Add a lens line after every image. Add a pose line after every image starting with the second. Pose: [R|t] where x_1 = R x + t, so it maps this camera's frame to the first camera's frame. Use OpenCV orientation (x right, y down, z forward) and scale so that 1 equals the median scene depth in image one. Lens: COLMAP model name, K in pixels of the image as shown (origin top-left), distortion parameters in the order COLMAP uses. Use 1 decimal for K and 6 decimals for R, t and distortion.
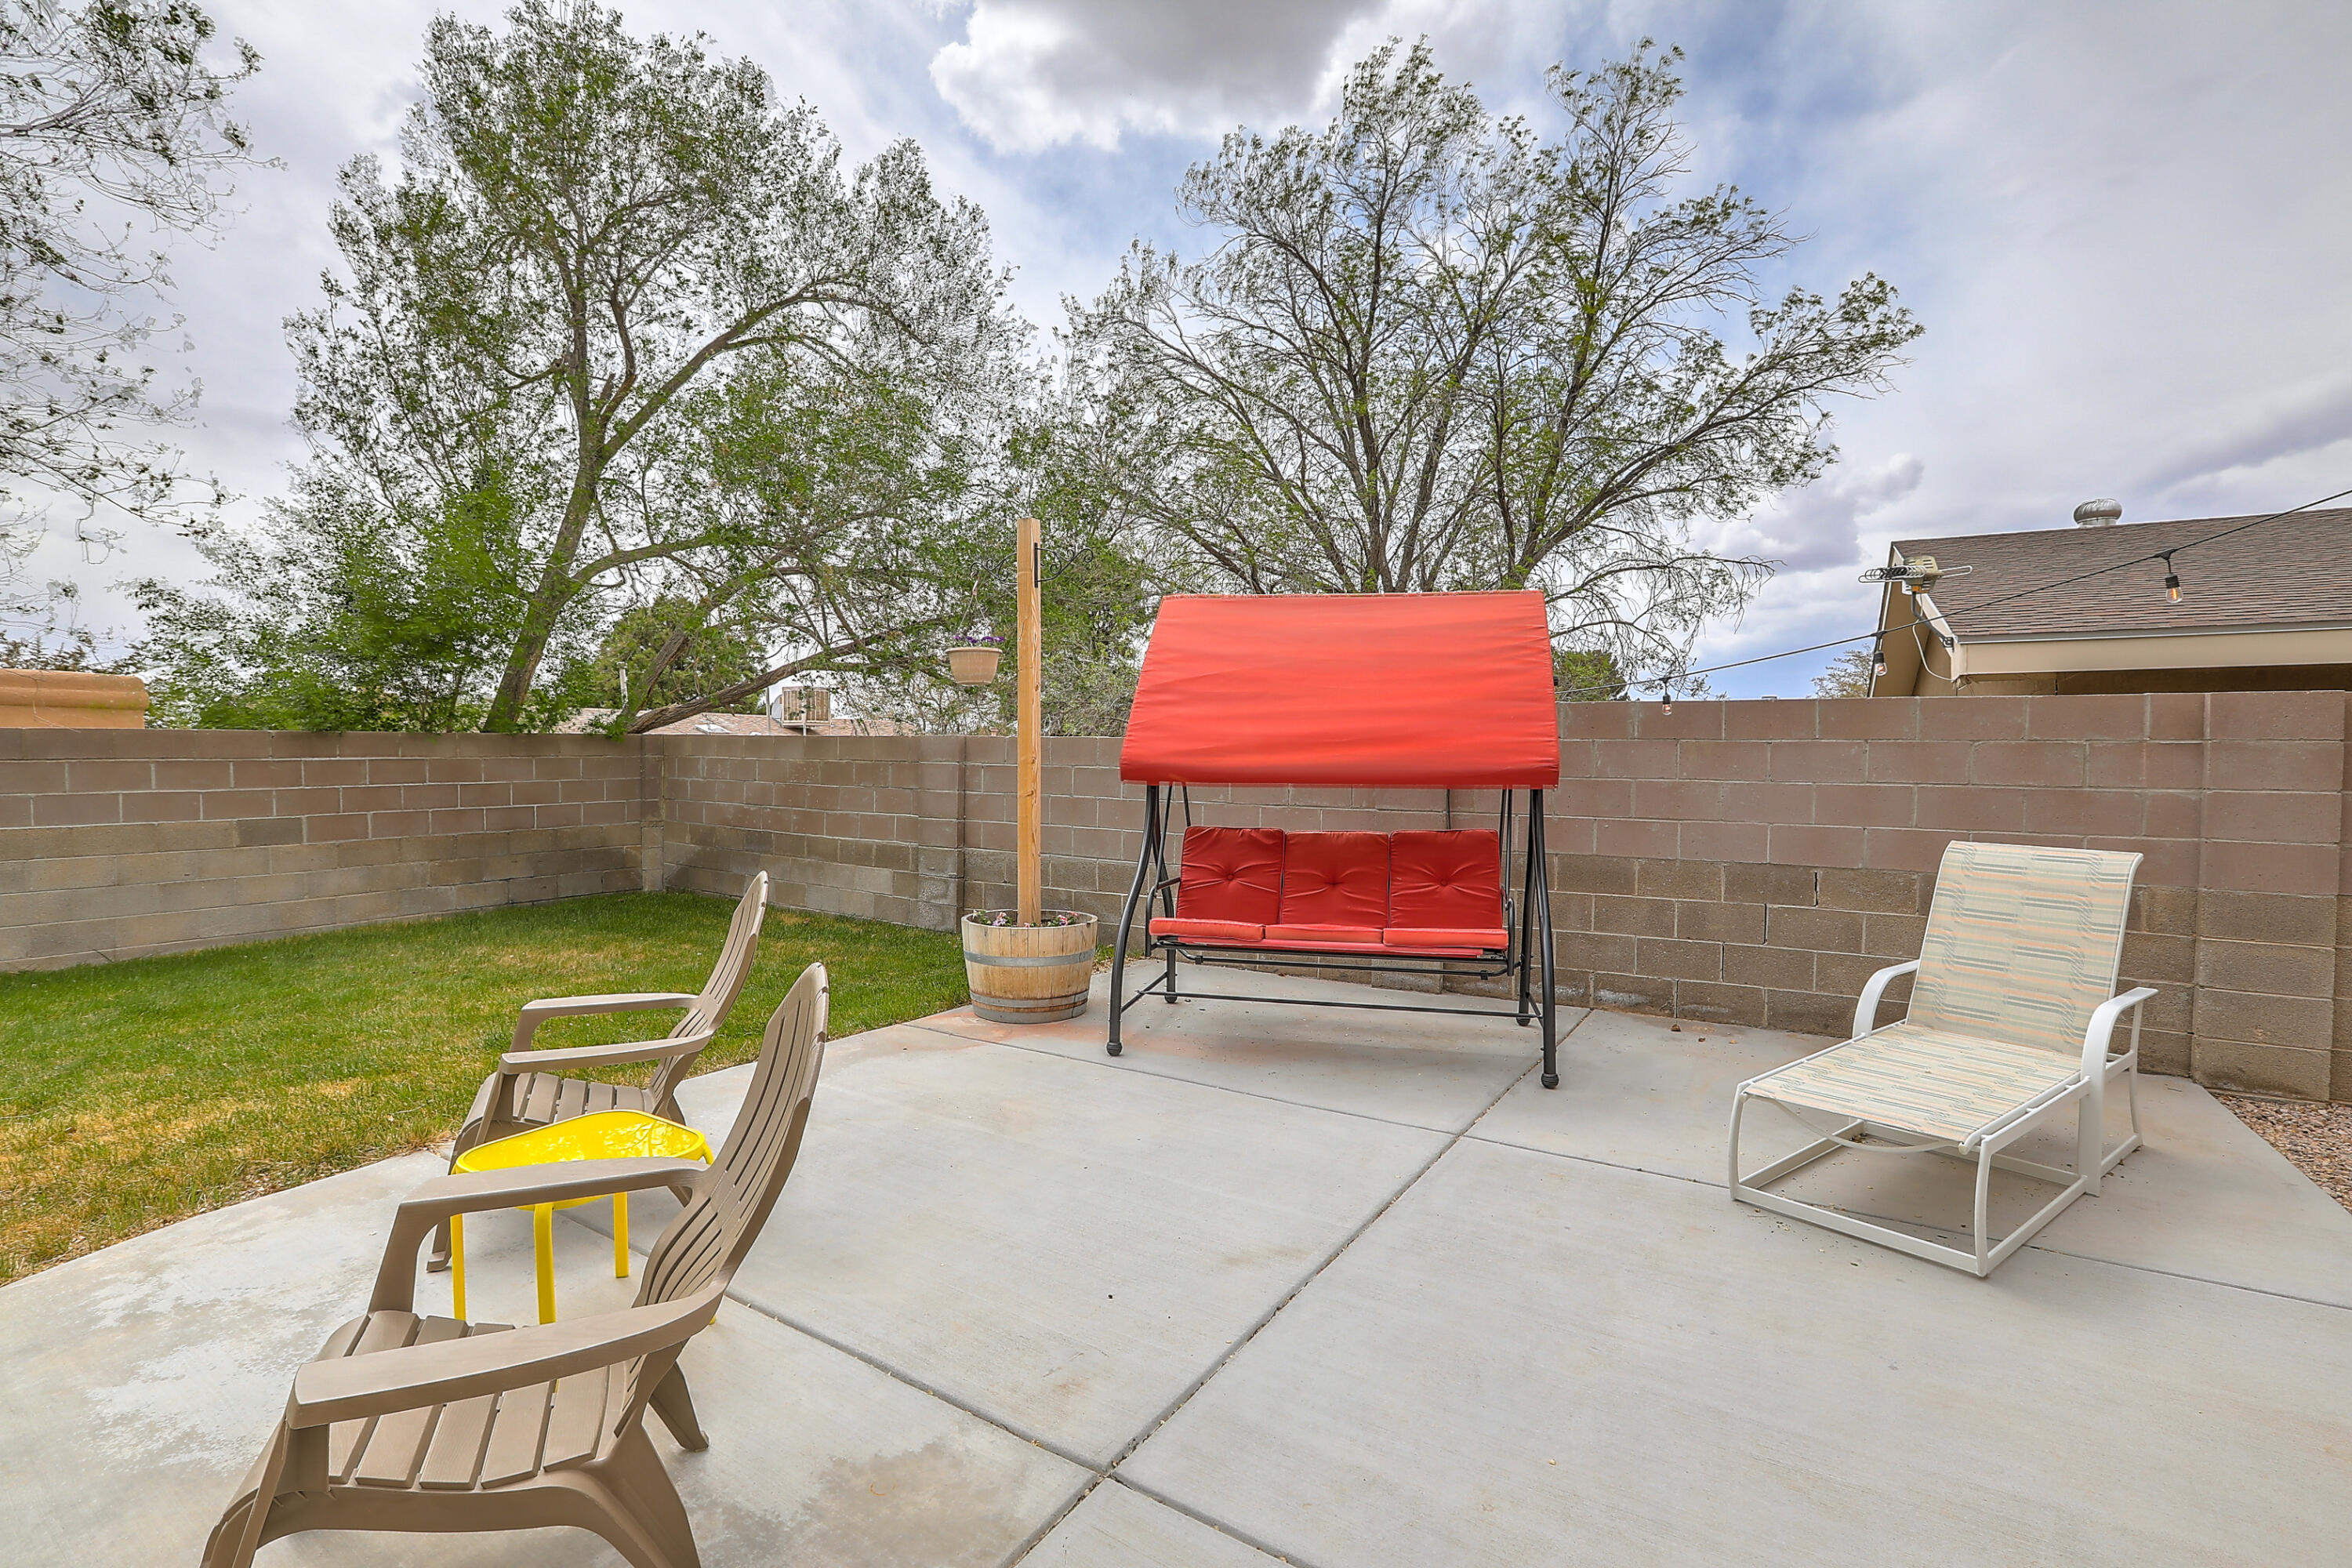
lens RADIAL K [[1084.3, 0, 1182.0], [0, 1084.3, 776.1], [0, 0, 1]] dist [-0.015606, 0.002064]
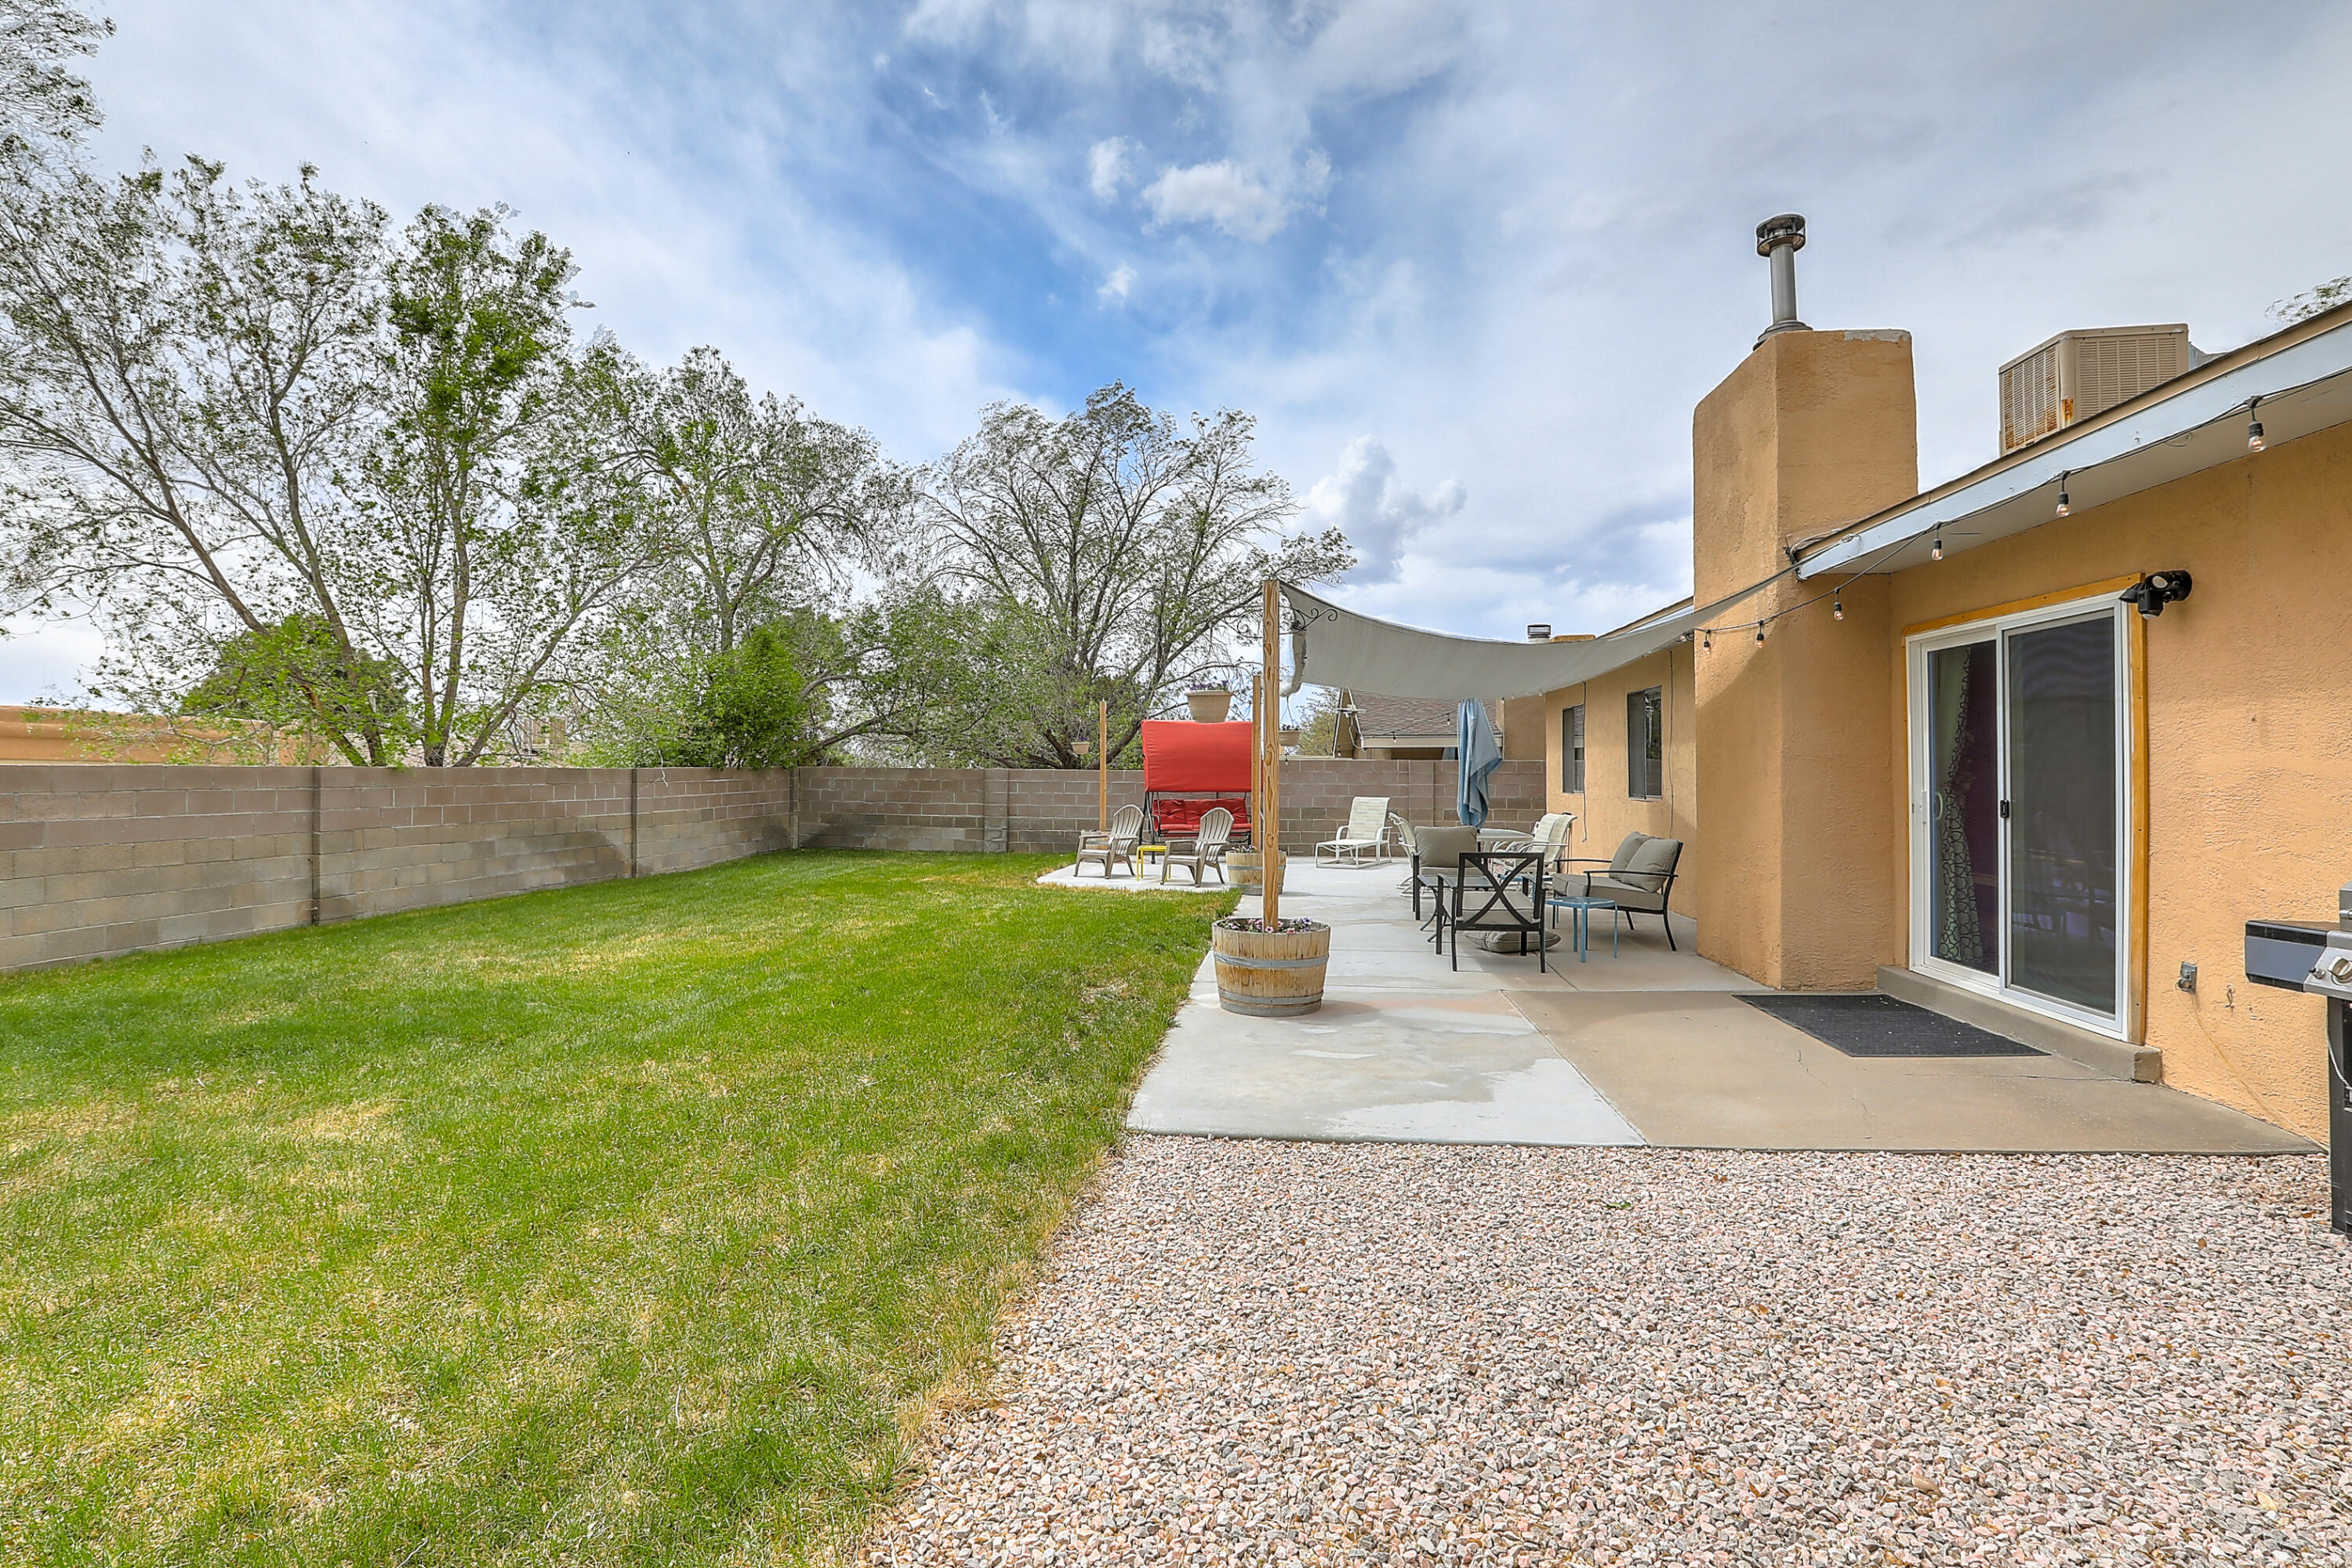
lens RADIAL K [[1084.3, 0, 1176.7], [0, 1084.3, 776.0], [0, 0, 1]] dist [-0.015606, 0.002064]
pose [[0.912447, -0.006137, 0.409149, -0.752184], [0.012168, 0.999852, -0.012141, 0.010615], [-0.409014, 0.016056, 0.912387, -1.175598]]
